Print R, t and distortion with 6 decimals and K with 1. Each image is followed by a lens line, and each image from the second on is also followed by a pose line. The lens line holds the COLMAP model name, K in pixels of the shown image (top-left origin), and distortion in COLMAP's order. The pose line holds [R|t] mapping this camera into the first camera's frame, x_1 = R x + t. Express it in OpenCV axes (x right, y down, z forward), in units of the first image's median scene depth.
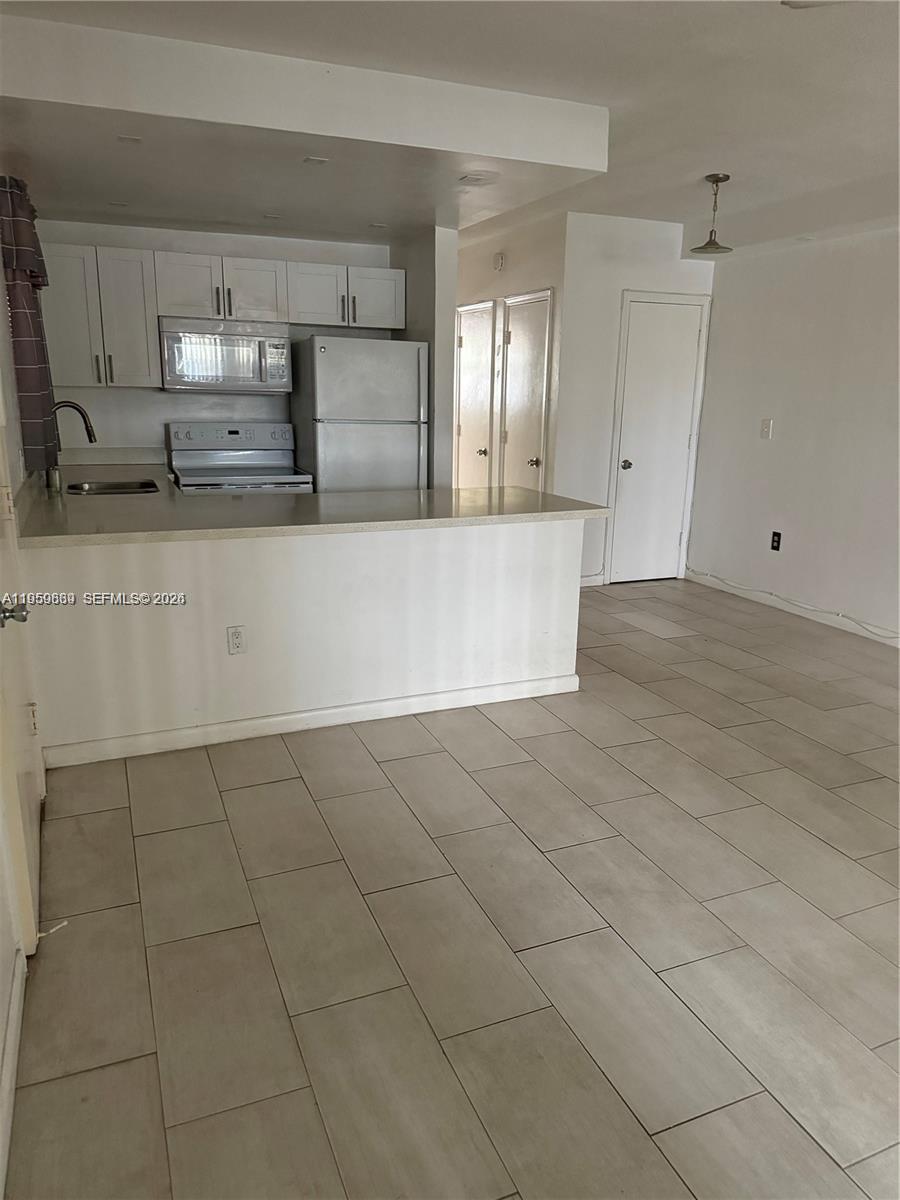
lens RADIAL K [[840.7, 0, 457.6], [0, 840.7, 606.1], [0, 0, 1]] dist [0.043108, -0.013492]
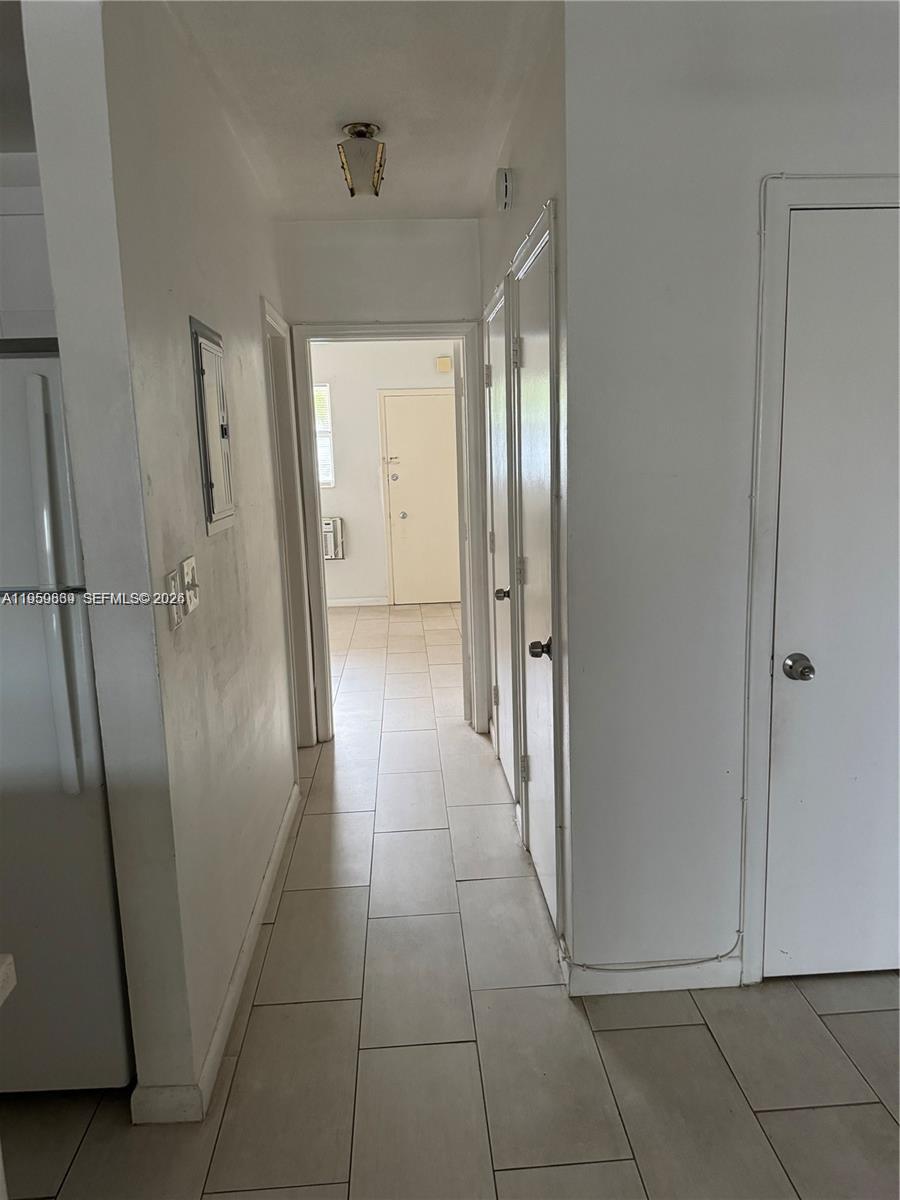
lens RADIAL K [[840.7, 0, 454.6], [0, 840.7, 596.2], [0, 0, 1]] dist [0.043108, -0.013492]
pose [[0.941832, 0.008626, -0.335973, 0.212881], [-0.036857, 0.996292, -0.077741, -0.189948], [0.334056, 0.085601, 0.938658, 0.717098]]
